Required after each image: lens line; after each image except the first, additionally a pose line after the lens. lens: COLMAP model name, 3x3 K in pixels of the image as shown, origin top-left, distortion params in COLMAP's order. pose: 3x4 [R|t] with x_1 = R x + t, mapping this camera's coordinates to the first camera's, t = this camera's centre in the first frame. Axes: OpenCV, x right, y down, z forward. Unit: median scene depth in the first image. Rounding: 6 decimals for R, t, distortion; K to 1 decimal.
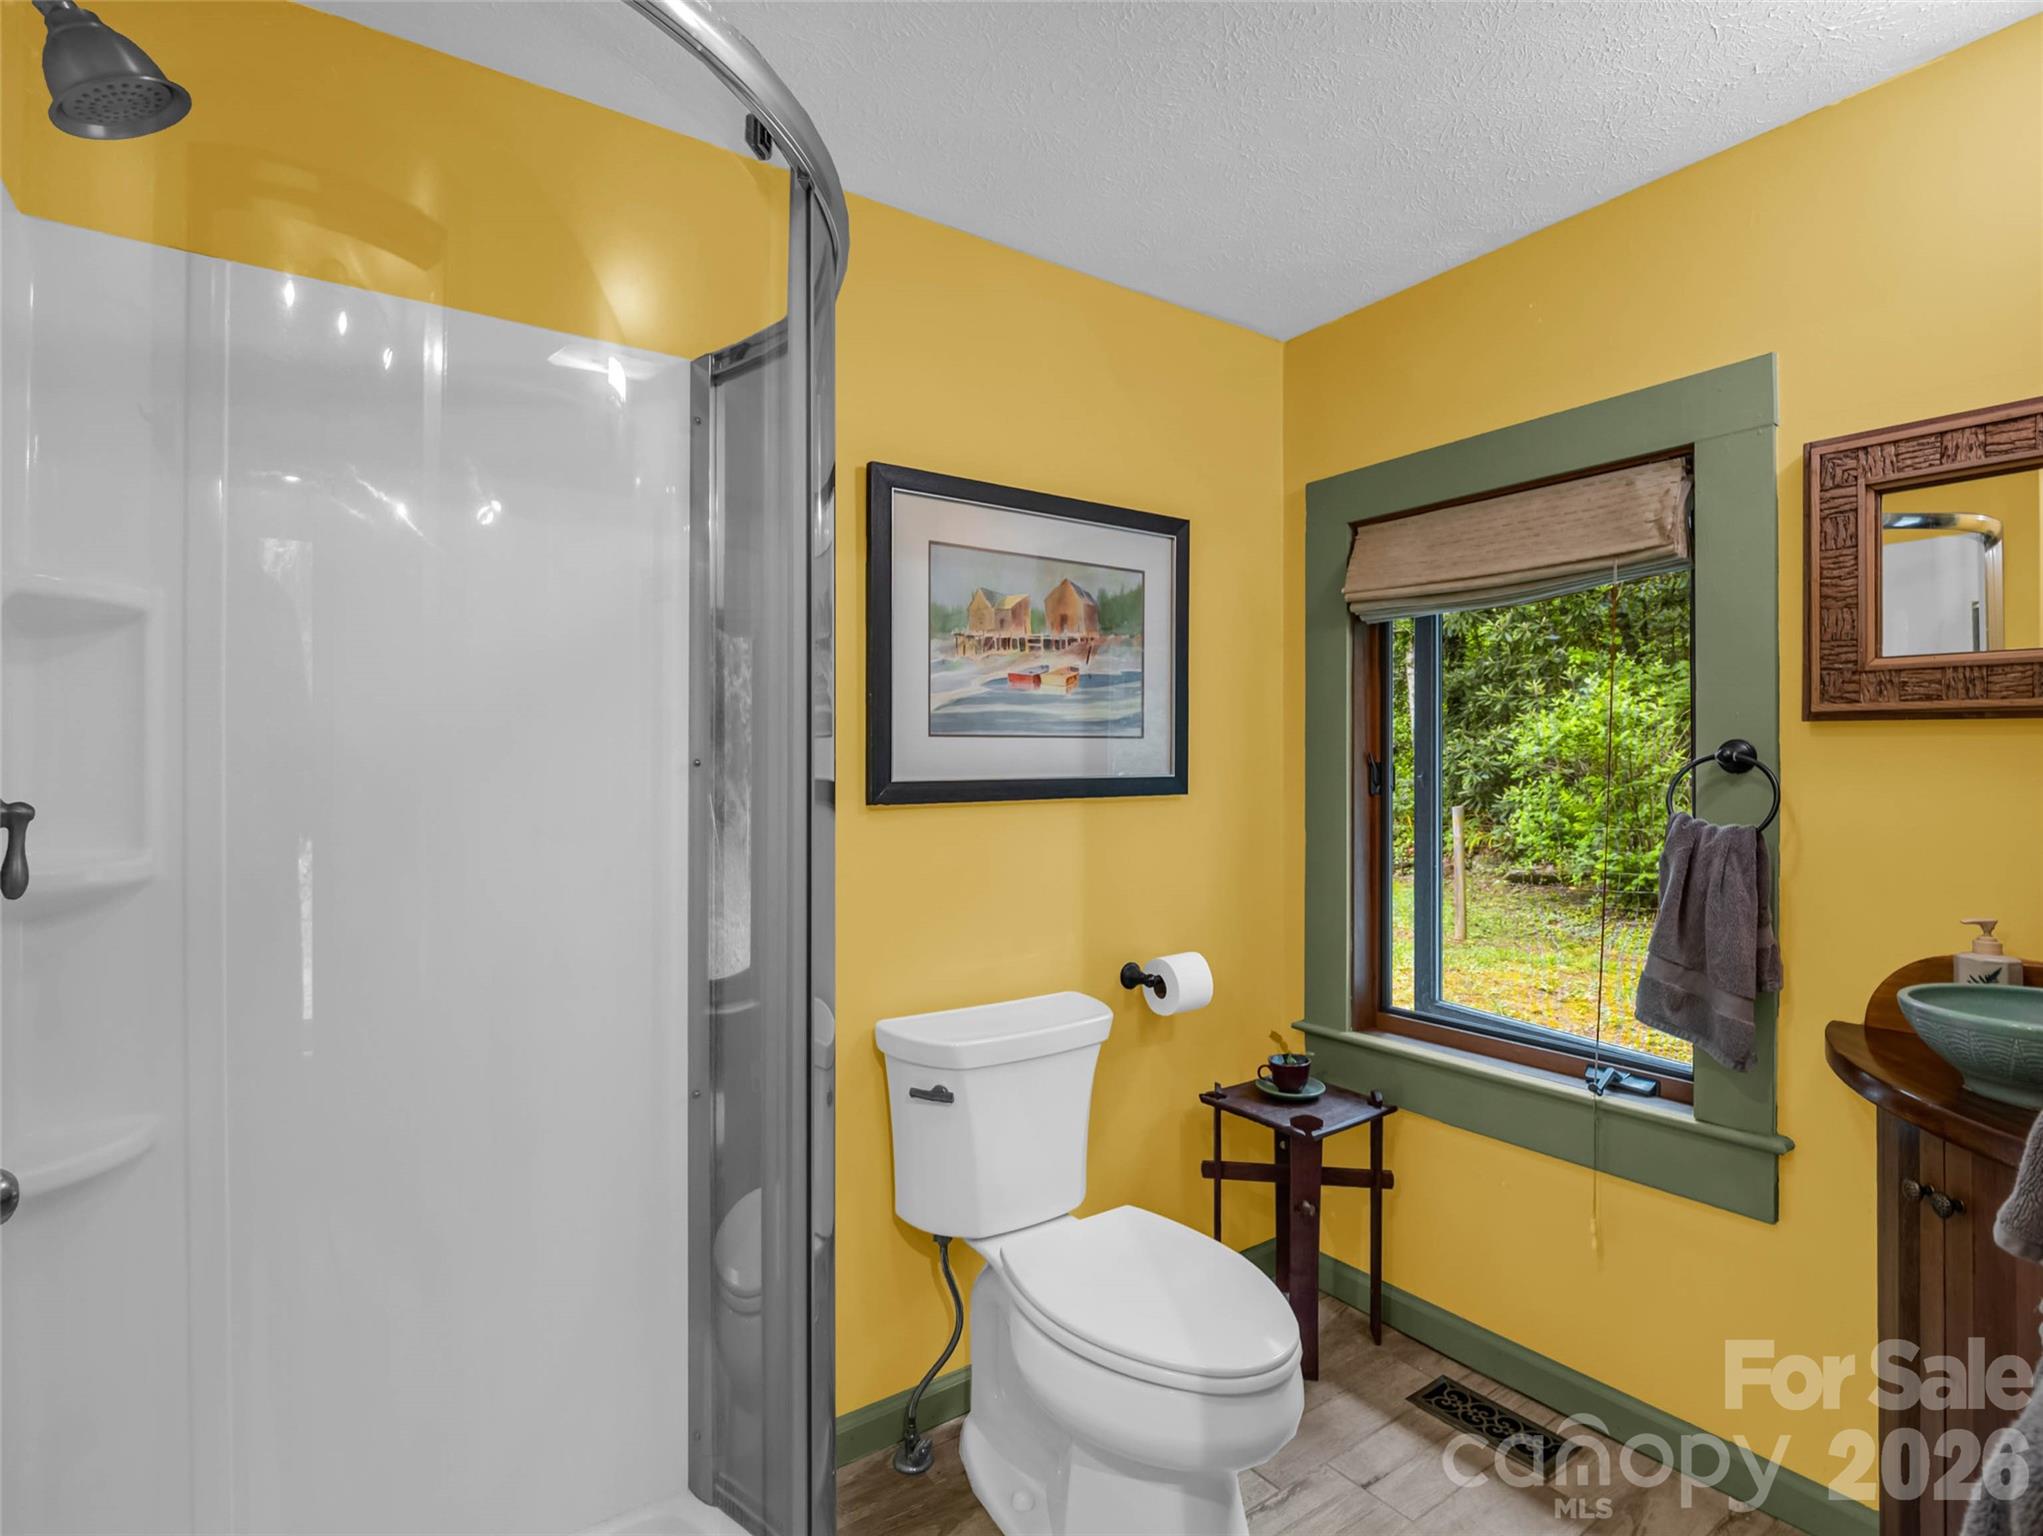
lens RADIAL K [[1012.5, 0, 1020.6], [0, 1012.5, 761.5], [0, 0, 1]] dist [-0.007728, -0.004296]
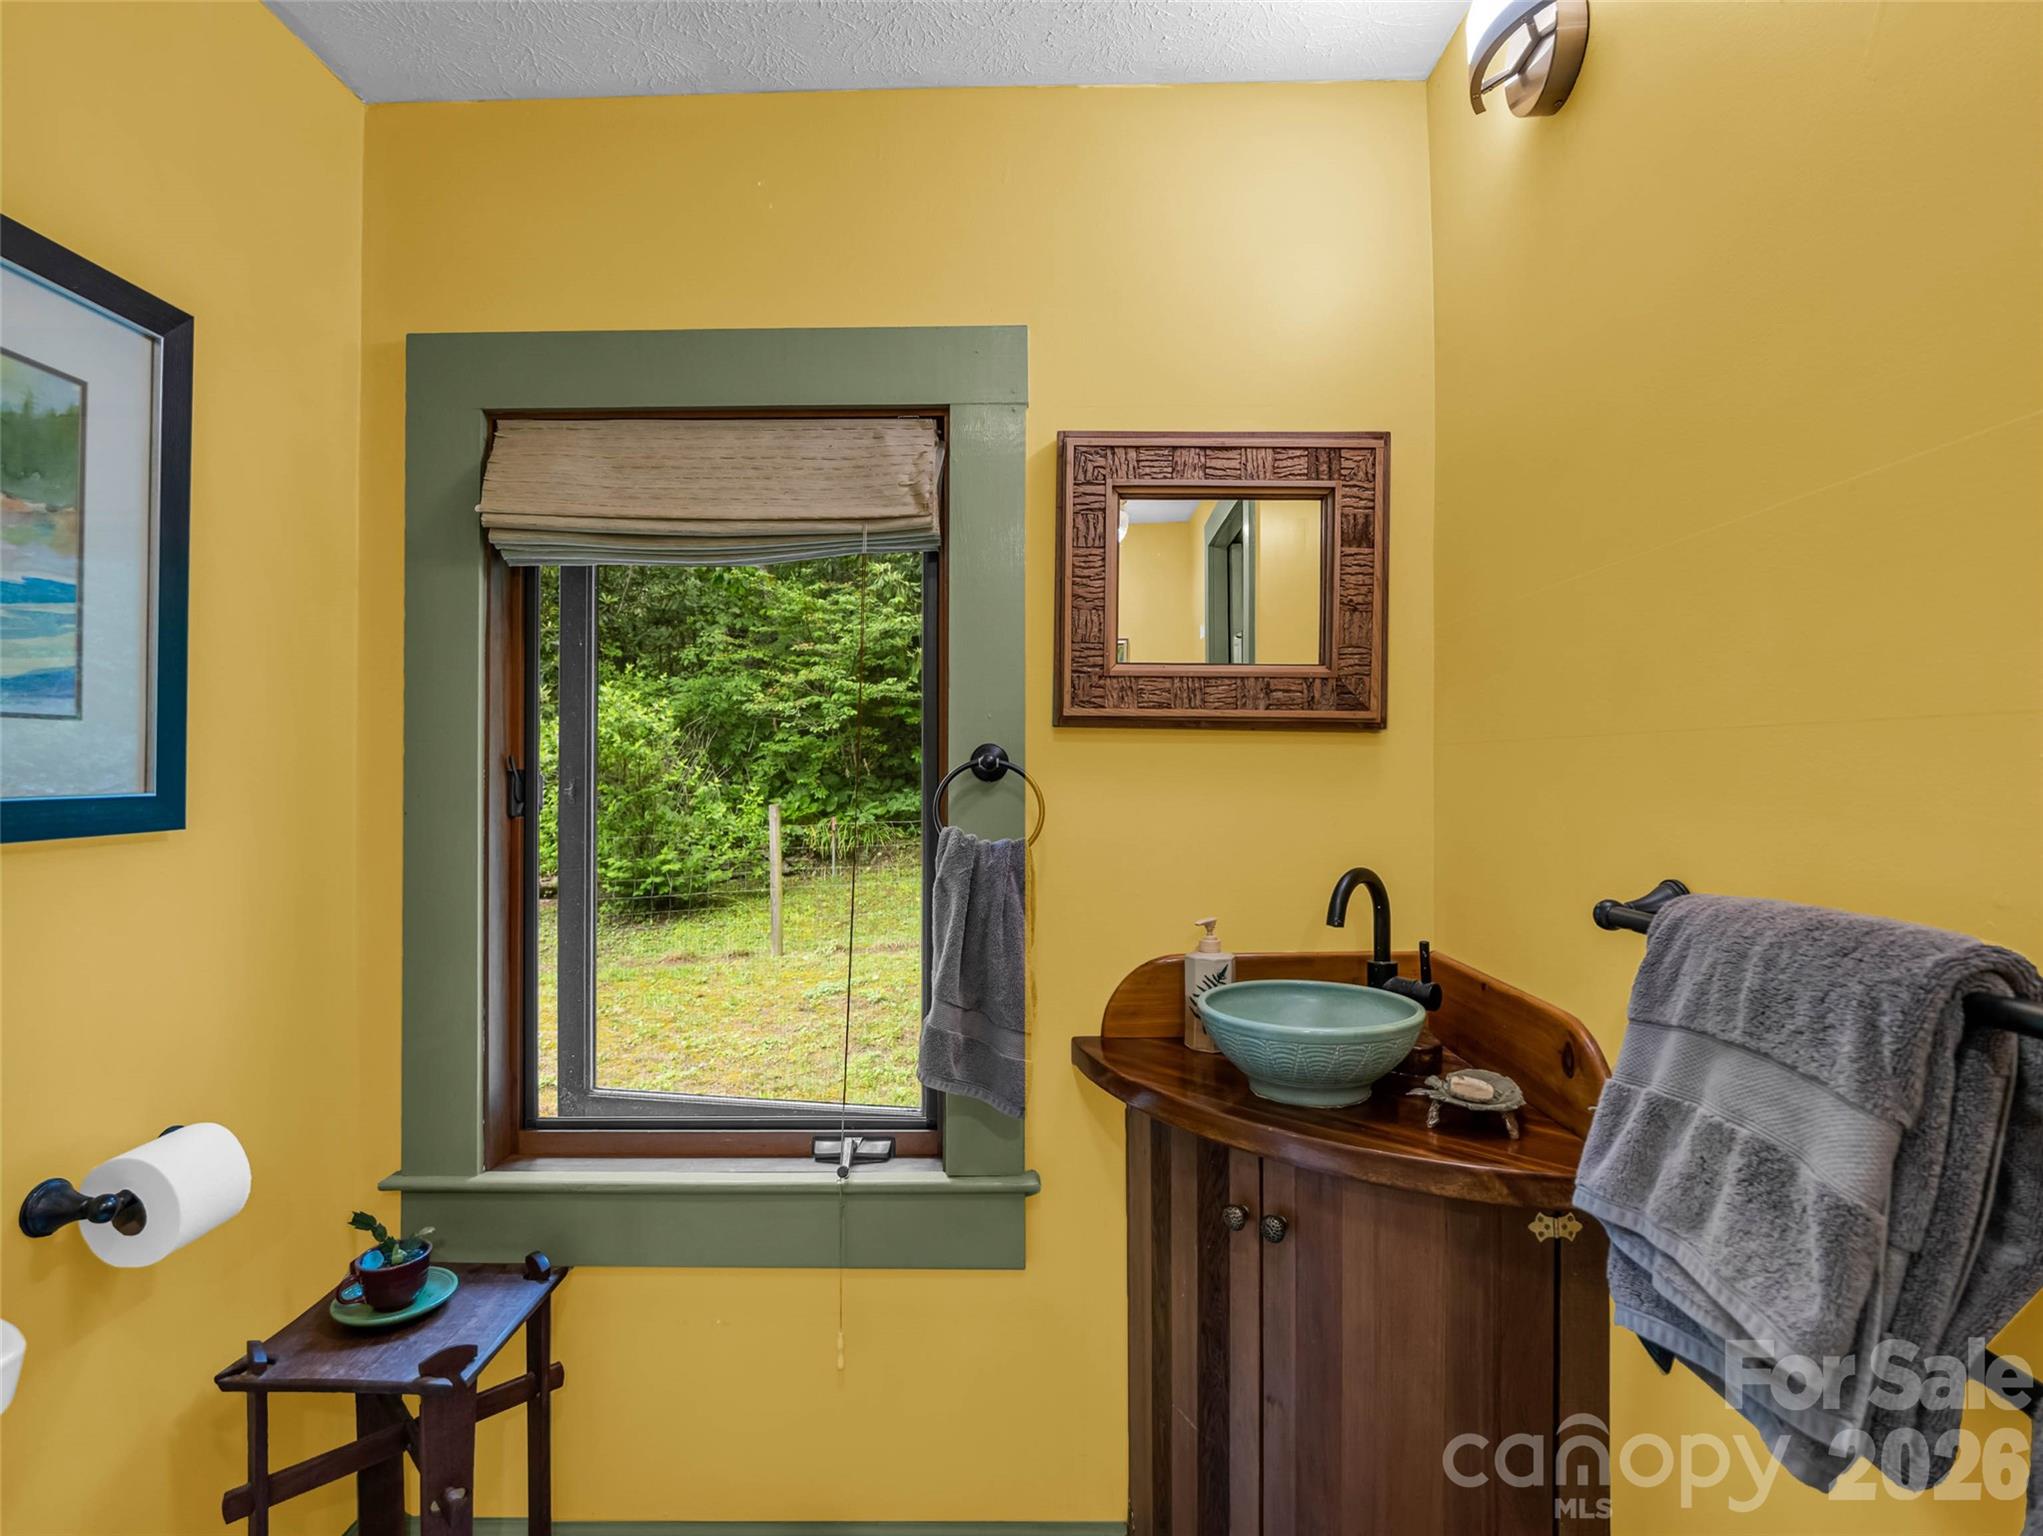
lens RADIAL K [[1012.5, 0, 1022.7], [0, 1012.5, 768.1], [0, 0, 1]] dist [-0.007728, -0.004296]
pose [[0.586848, 0.003178, 0.809691, -0.004673], [-0.001537, 0.999995, -0.002811, 0.001738], [-0.809696, 0.000405, 0.586849, 0.351336]]
